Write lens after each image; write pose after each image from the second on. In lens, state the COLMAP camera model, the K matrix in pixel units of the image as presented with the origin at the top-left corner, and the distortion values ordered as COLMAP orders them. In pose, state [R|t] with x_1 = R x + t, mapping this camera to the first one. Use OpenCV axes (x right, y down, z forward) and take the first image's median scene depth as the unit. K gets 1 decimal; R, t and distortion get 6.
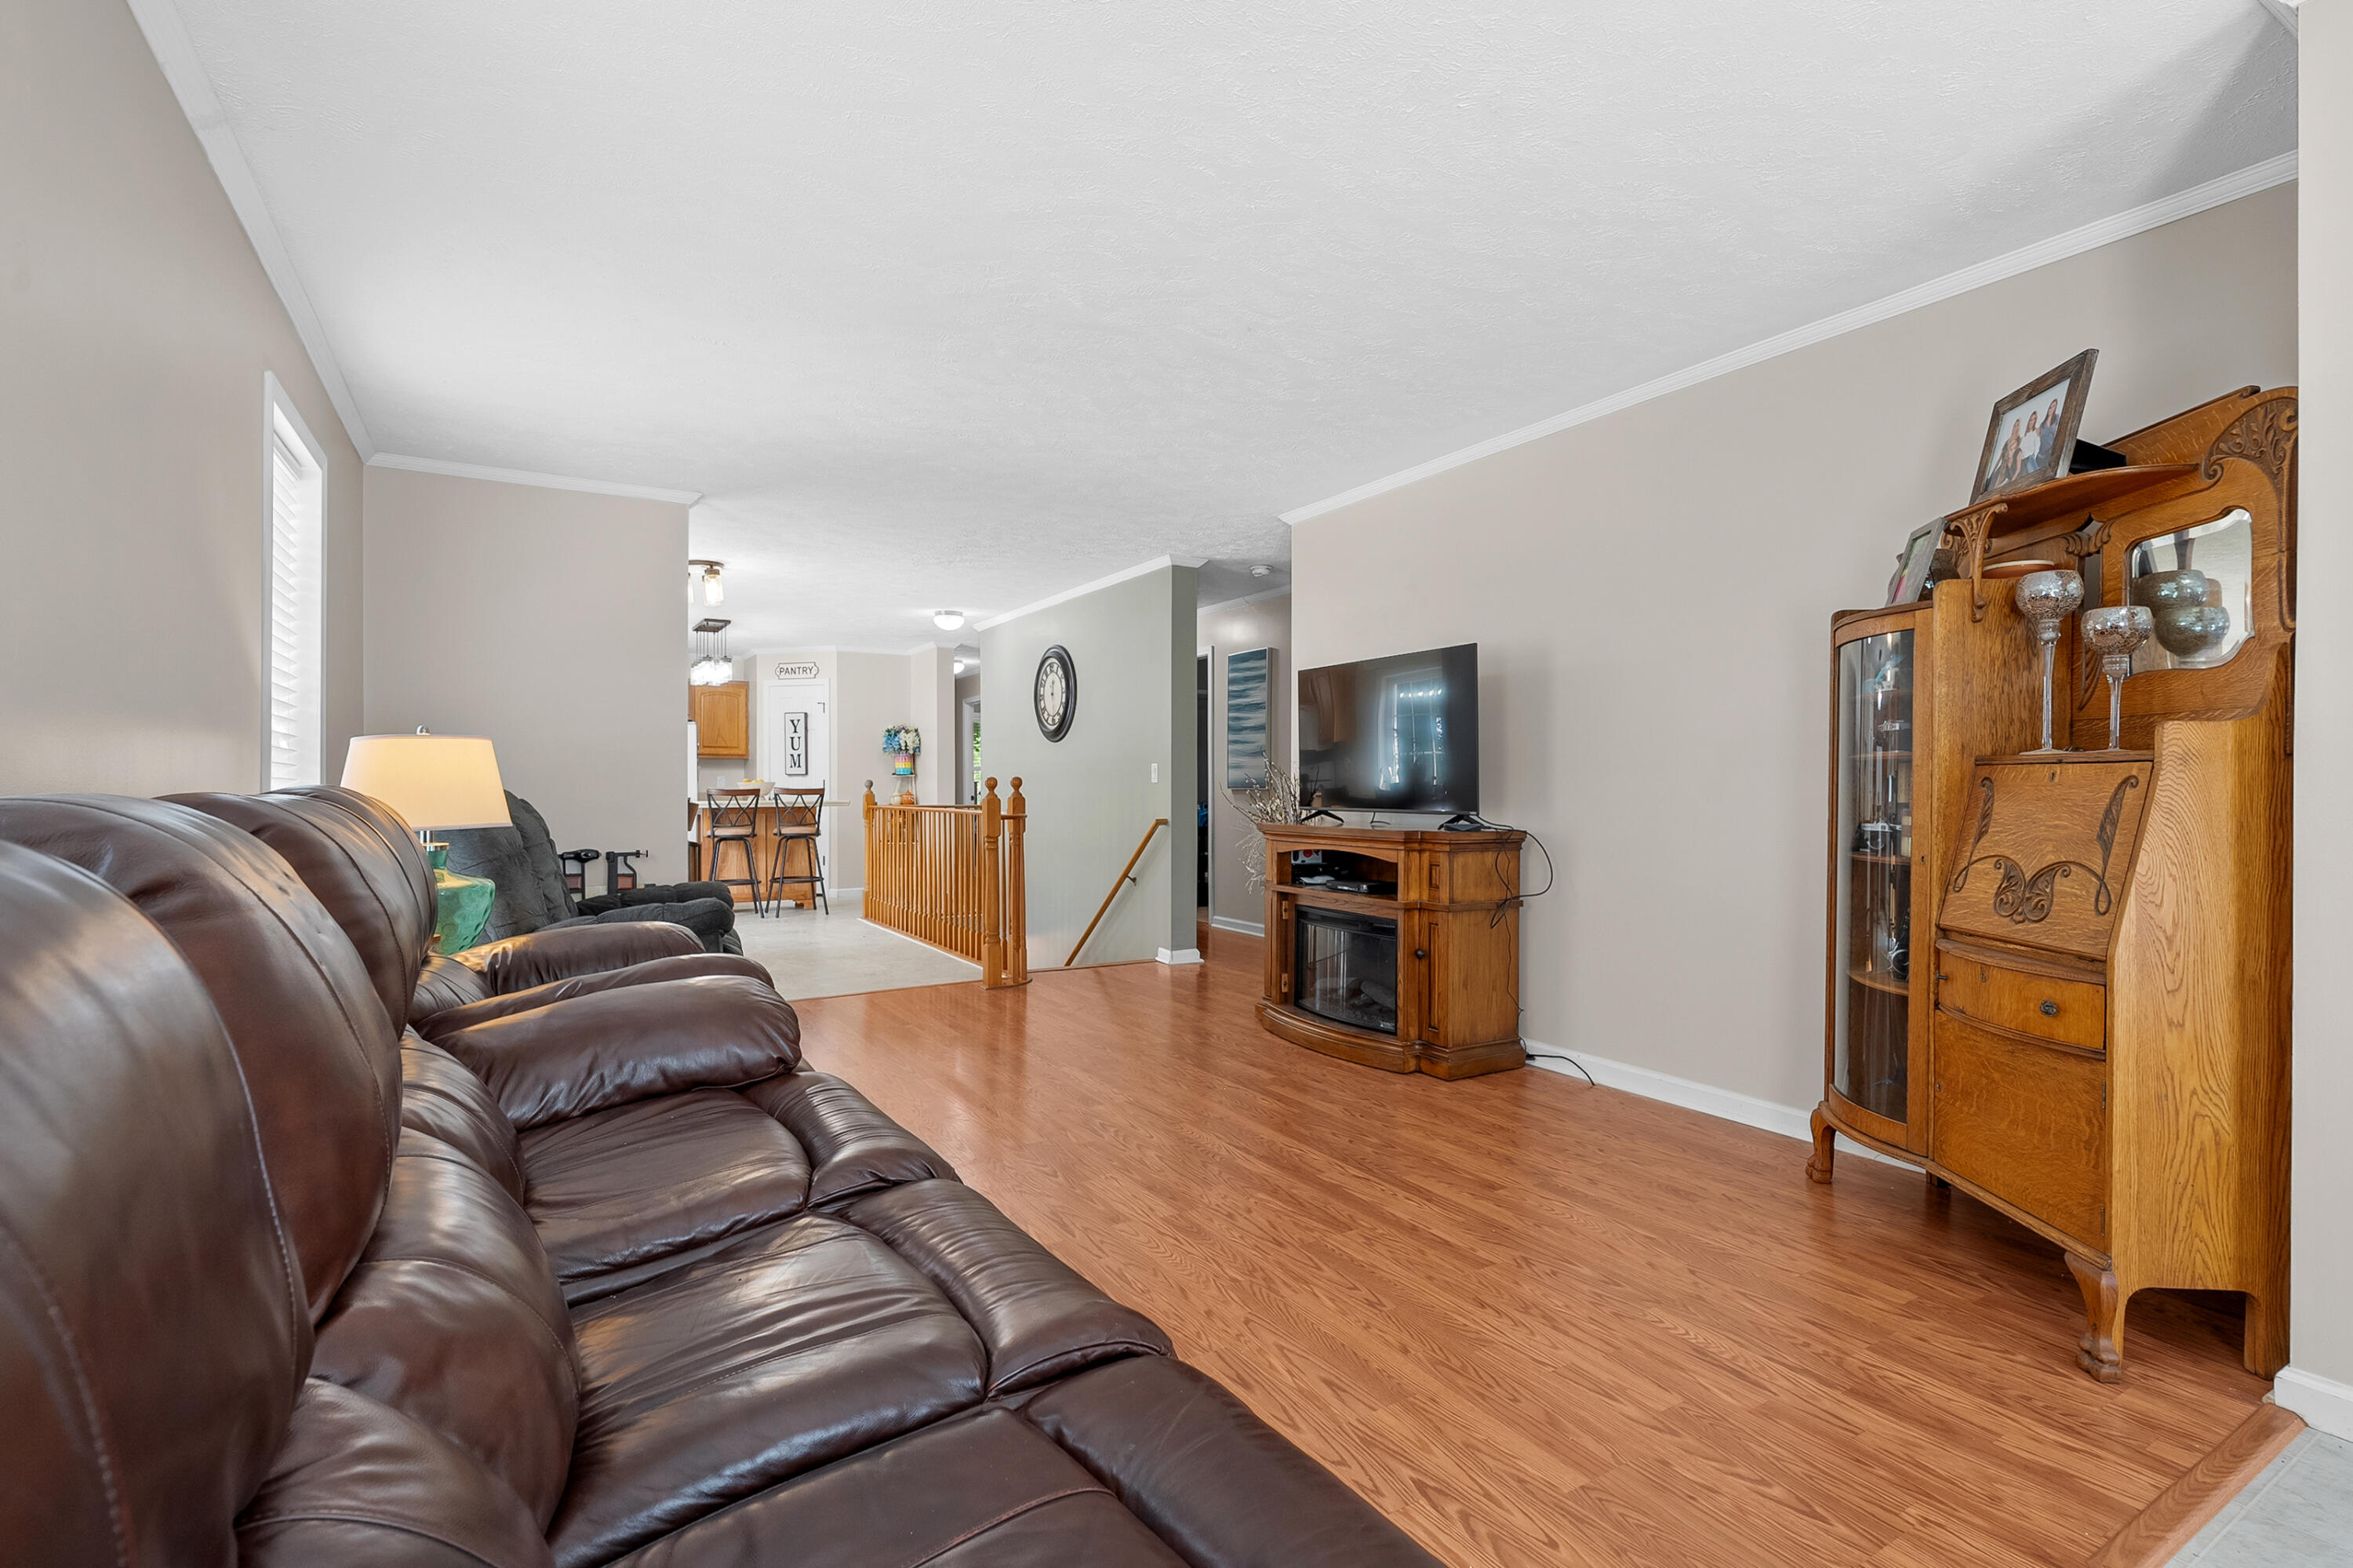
lens RADIAL K [[1077.1, 0, 1171.0], [0, 1077.1, 793.1], [0, 0, 1]] dist [-0.000668, 0.003256]
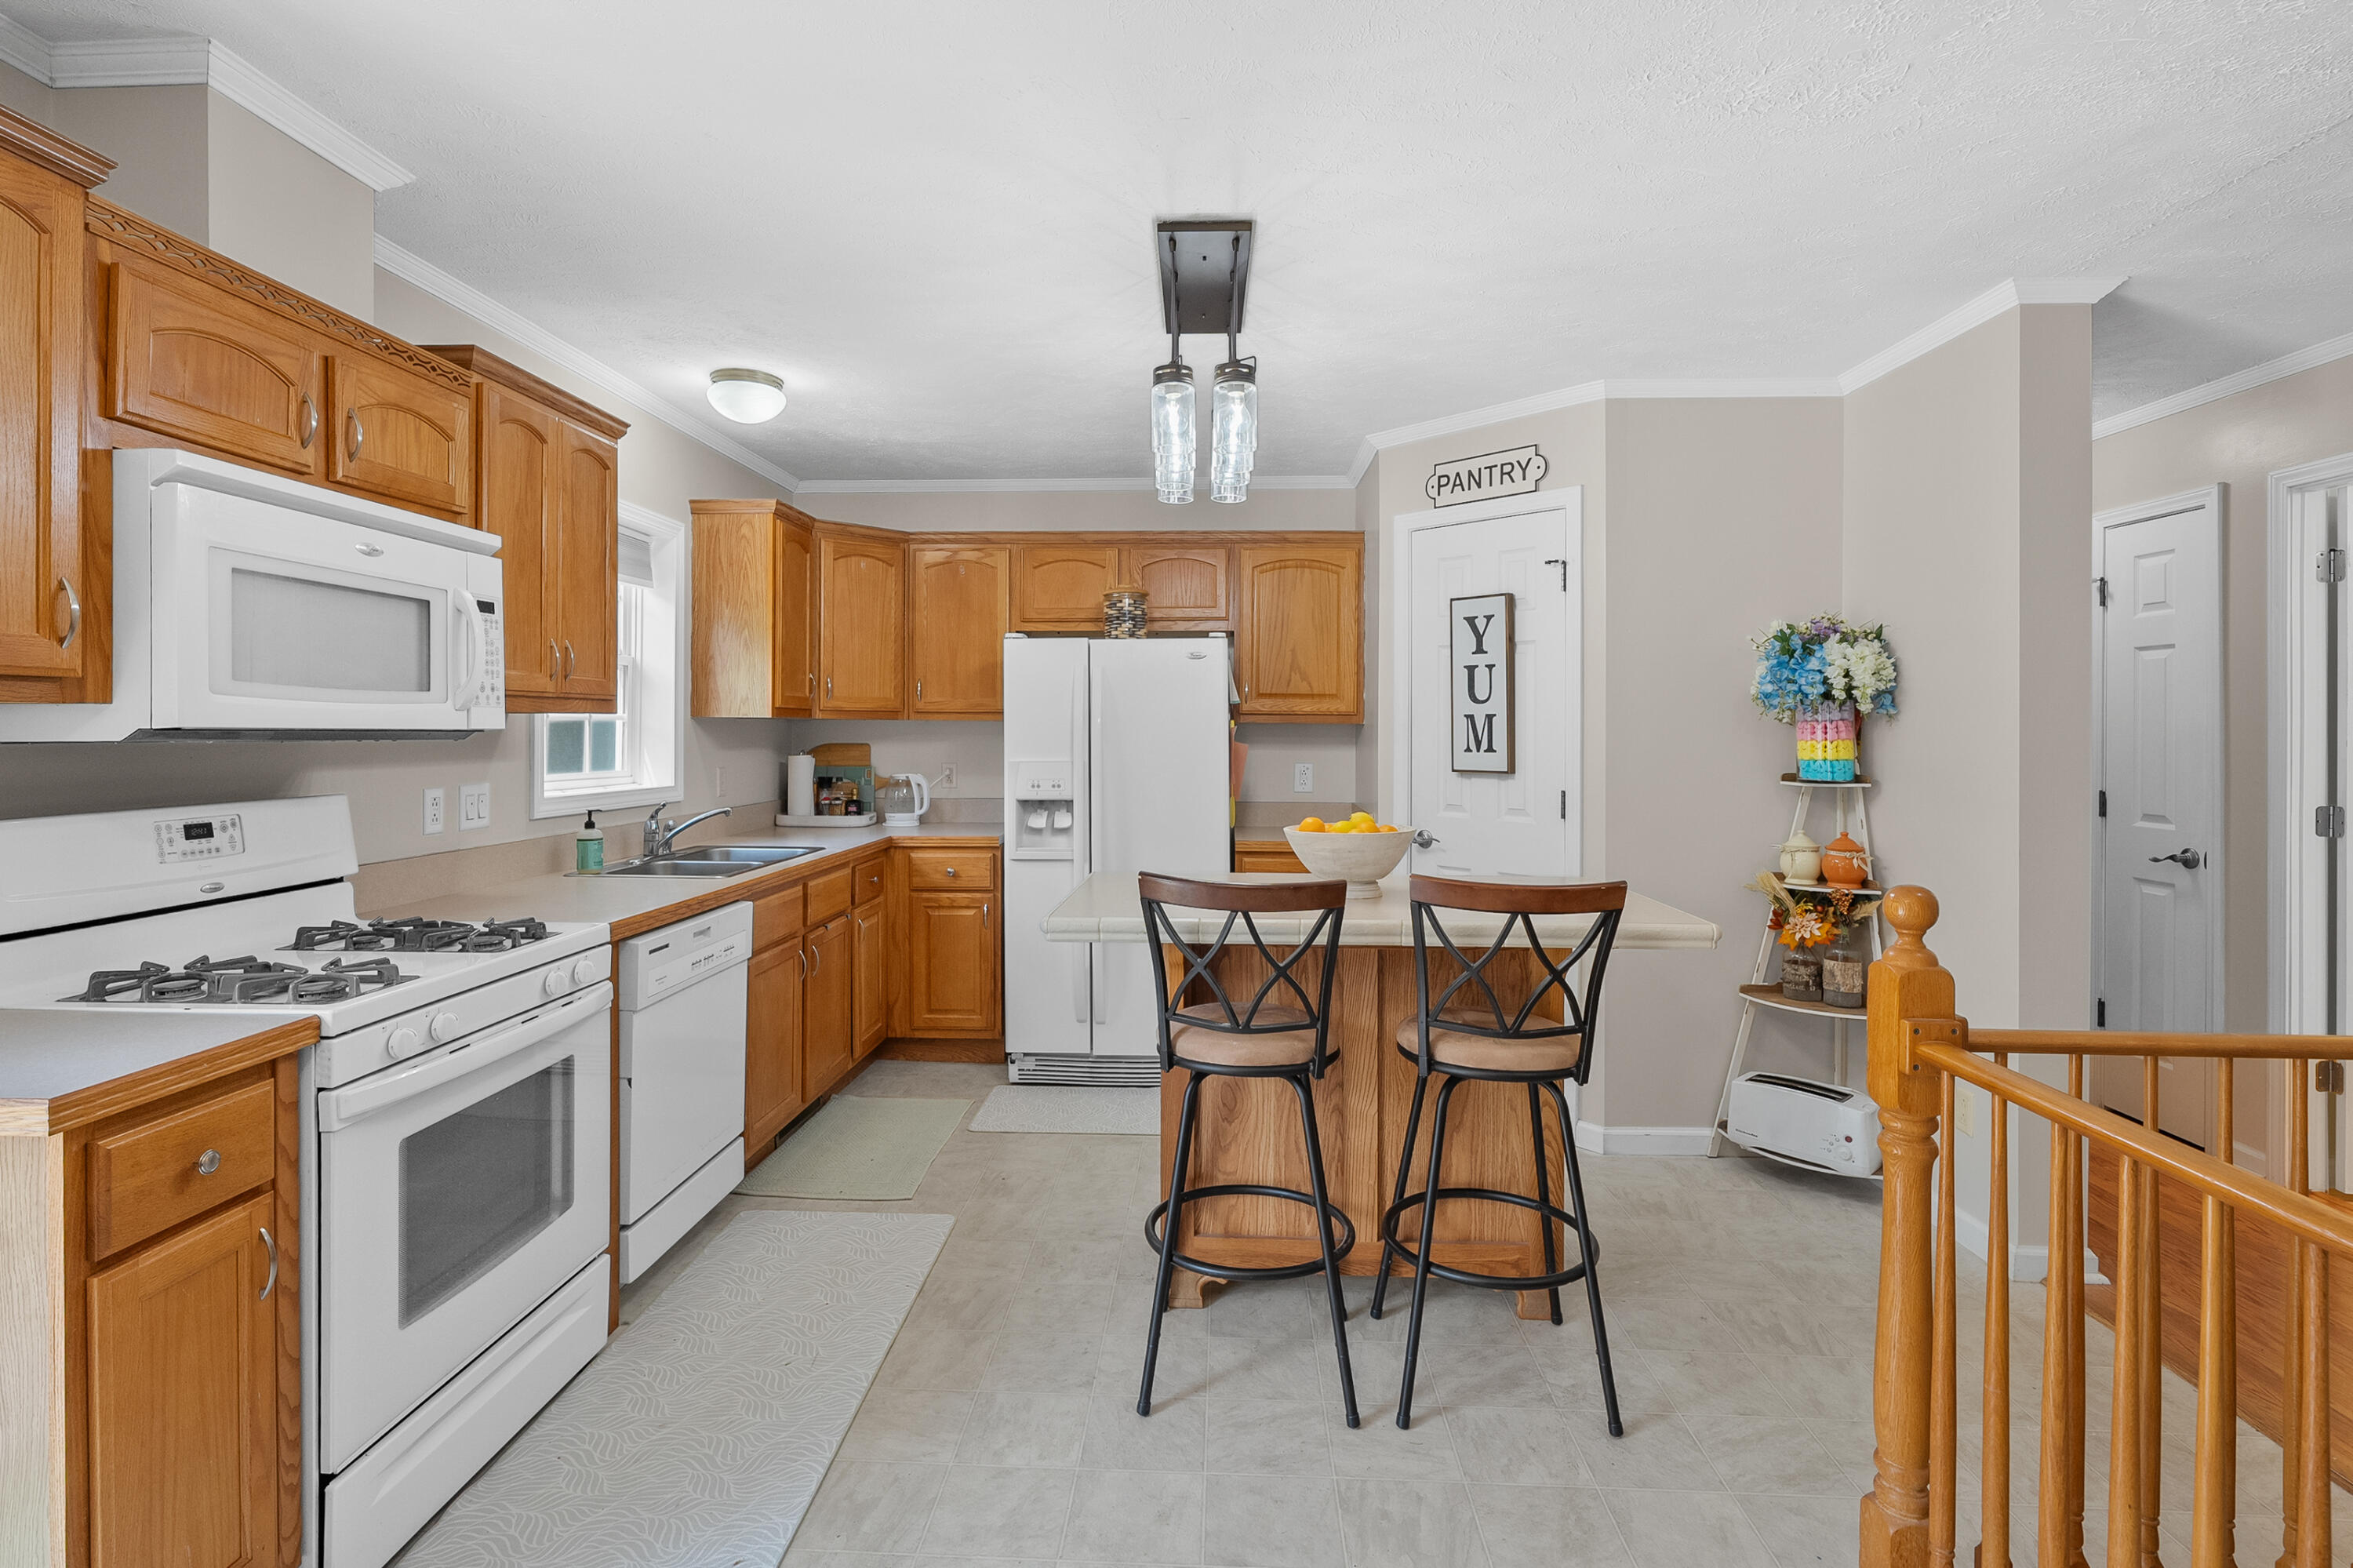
lens RADIAL K [[1139.1, 0, 1170.7], [0, 1139.1, 726.4], [0, 0, 1]] dist [-0.008821, 0.003625]
pose [[0.834169, 0.005691, -0.551480, -0.268557], [-0.010615, 0.999927, -0.005738, -0.034182], [0.551407, 0.010640, 0.834168, 0.748266]]
